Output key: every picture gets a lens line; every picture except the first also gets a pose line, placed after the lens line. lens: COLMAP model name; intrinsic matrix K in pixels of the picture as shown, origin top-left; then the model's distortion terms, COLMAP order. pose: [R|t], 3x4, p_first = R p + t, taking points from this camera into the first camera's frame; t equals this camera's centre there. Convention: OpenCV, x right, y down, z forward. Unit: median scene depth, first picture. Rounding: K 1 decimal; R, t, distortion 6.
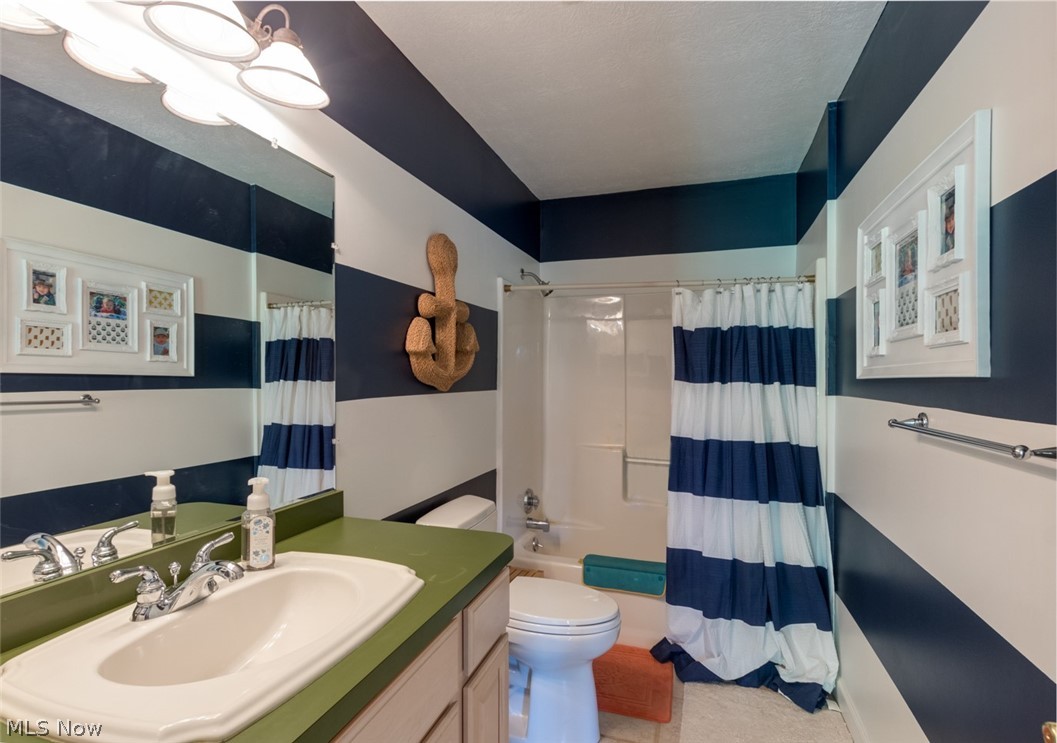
lens RADIAL K [[507.8, 0, 529.0], [0, 507.8, 374.2], [0, 0, 1]] dist [0.001151, 0.000123]
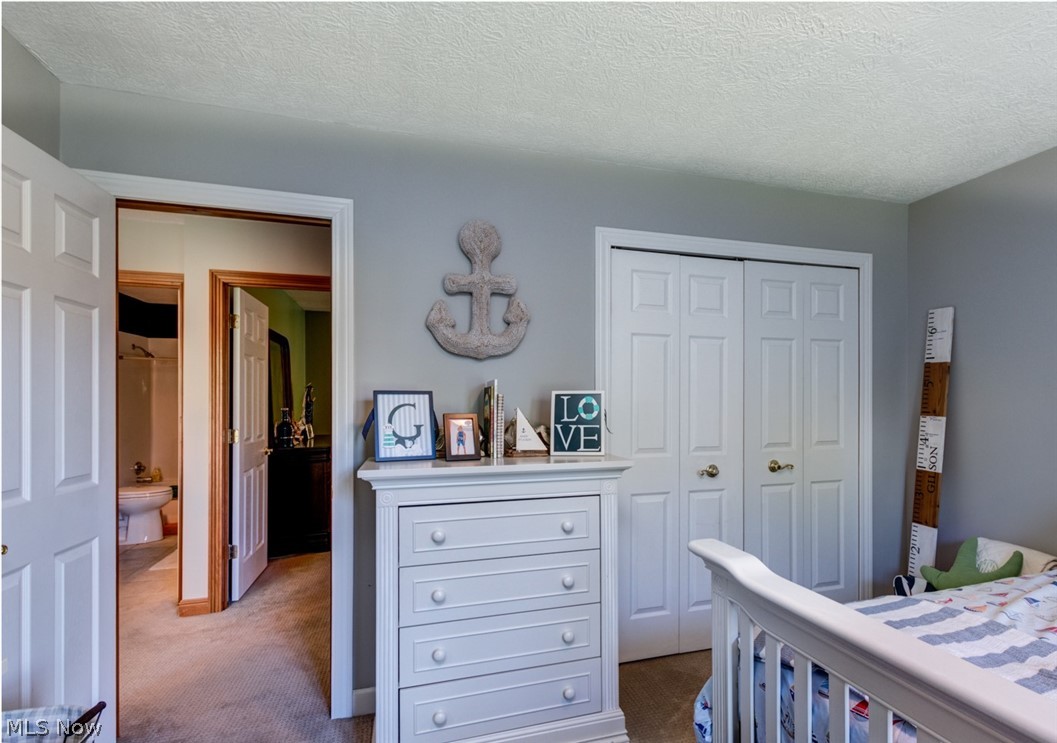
lens RADIAL K [[507.8, 0, 556.9], [0, 507.8, 395.7], [0, 0, 1]] dist [0.001151, 0.000123]
pose [[0.812098, 0.001198, 0.583520, 0.158072], [-0.000866, 0.999999, -0.000848, -0.015622], [-0.583520, 0.000183, 0.812099, -1.408532]]
